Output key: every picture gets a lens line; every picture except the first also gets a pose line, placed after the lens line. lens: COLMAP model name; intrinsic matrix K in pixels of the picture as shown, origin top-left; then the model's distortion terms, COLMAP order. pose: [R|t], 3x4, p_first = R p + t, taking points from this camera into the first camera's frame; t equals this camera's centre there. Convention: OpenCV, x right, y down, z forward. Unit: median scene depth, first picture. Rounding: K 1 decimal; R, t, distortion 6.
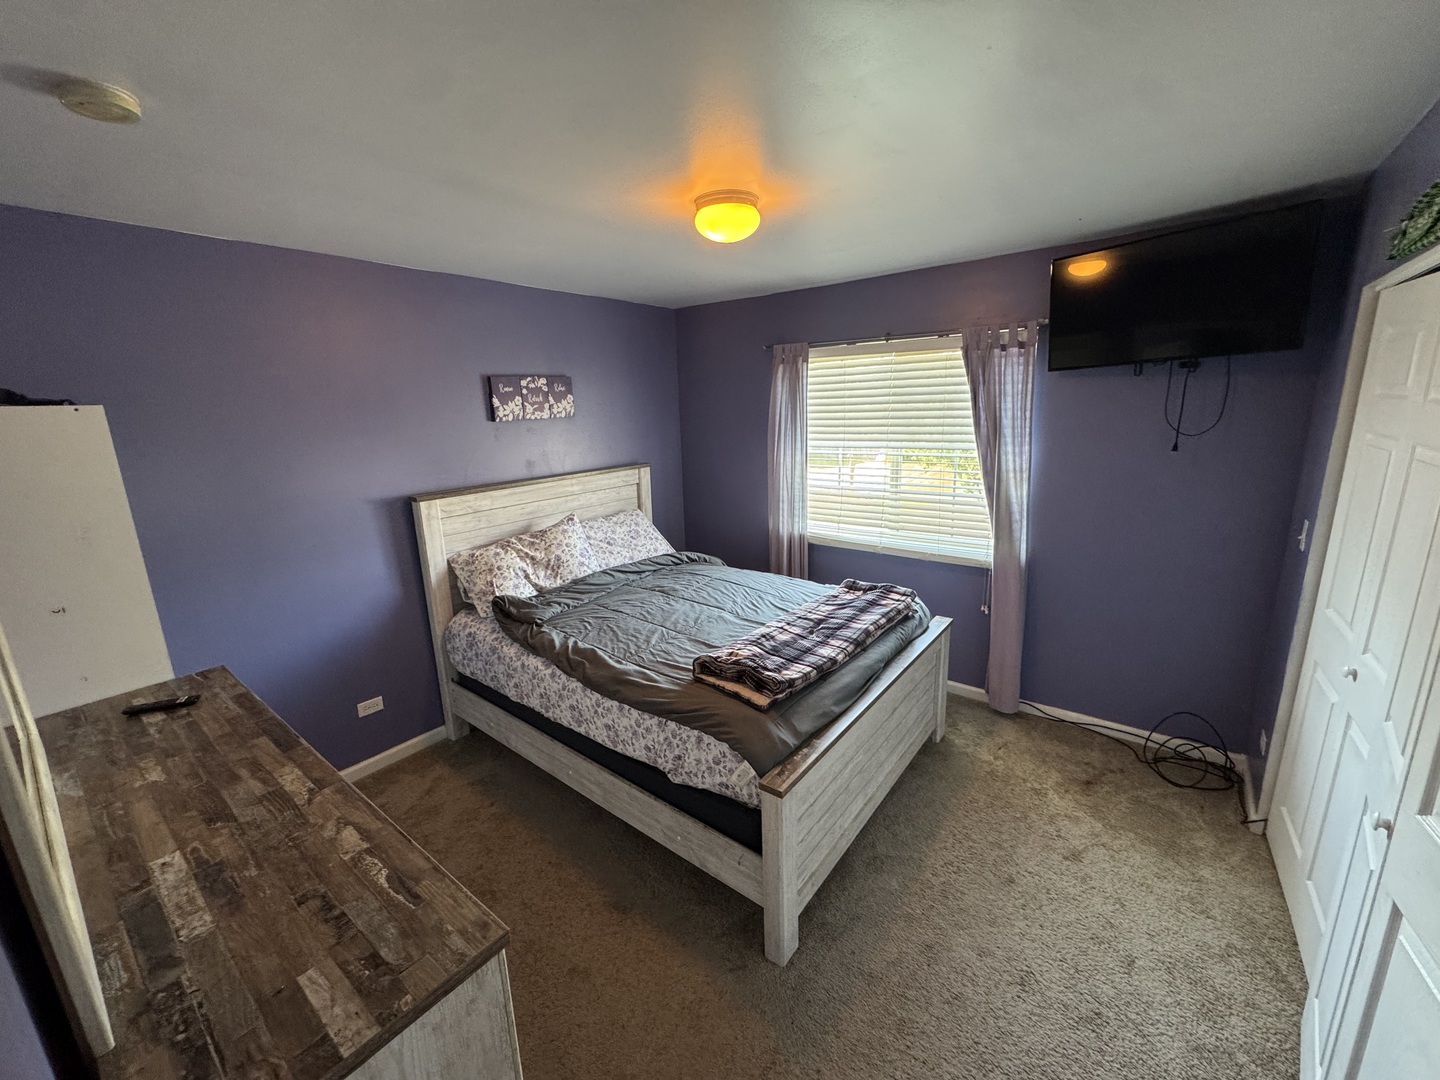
lens RADIAL K [[576.0, 0, 718.0], [0, 576.0, 539.5], [0, 0, 1]] dist [-0.004983, 0.000591]
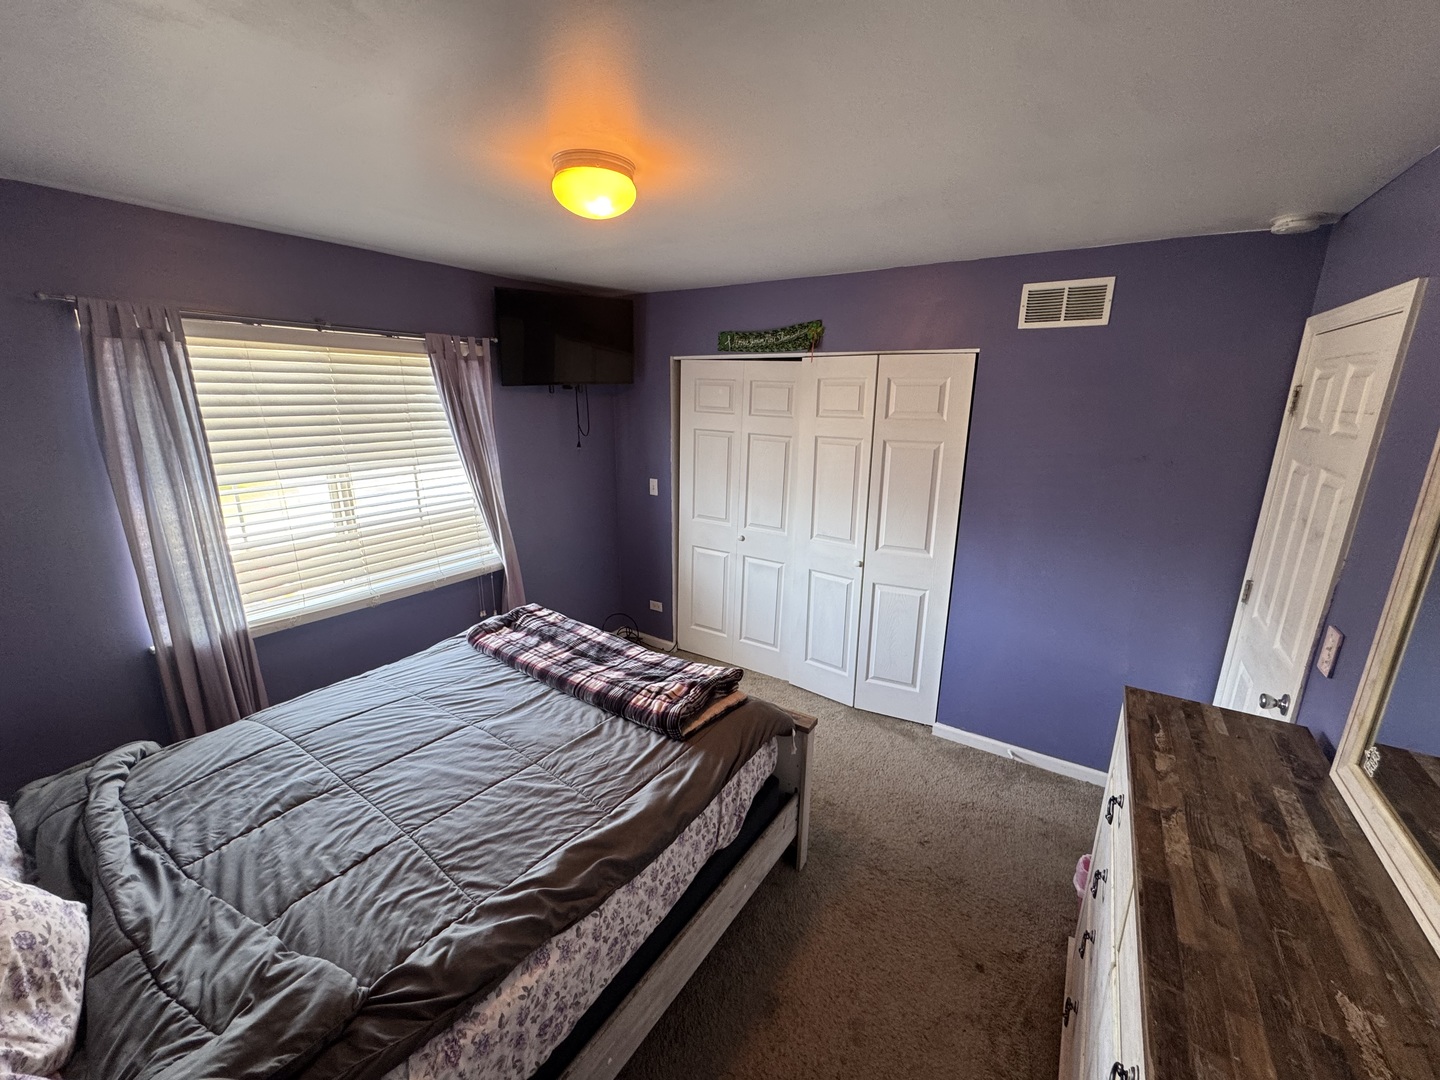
lens RADIAL K [[576.0, 0, 718.0], [0, 576.0, 539.5], [0, 0, 1]] dist [-0.004983, 0.000591]
pose [[-0.084955, -0.217842, 0.972279, -0.726970], [0.217711, 0.948170, 0.231463, -0.205134], [-0.972309, 0.231340, -0.033126, 0.810015]]
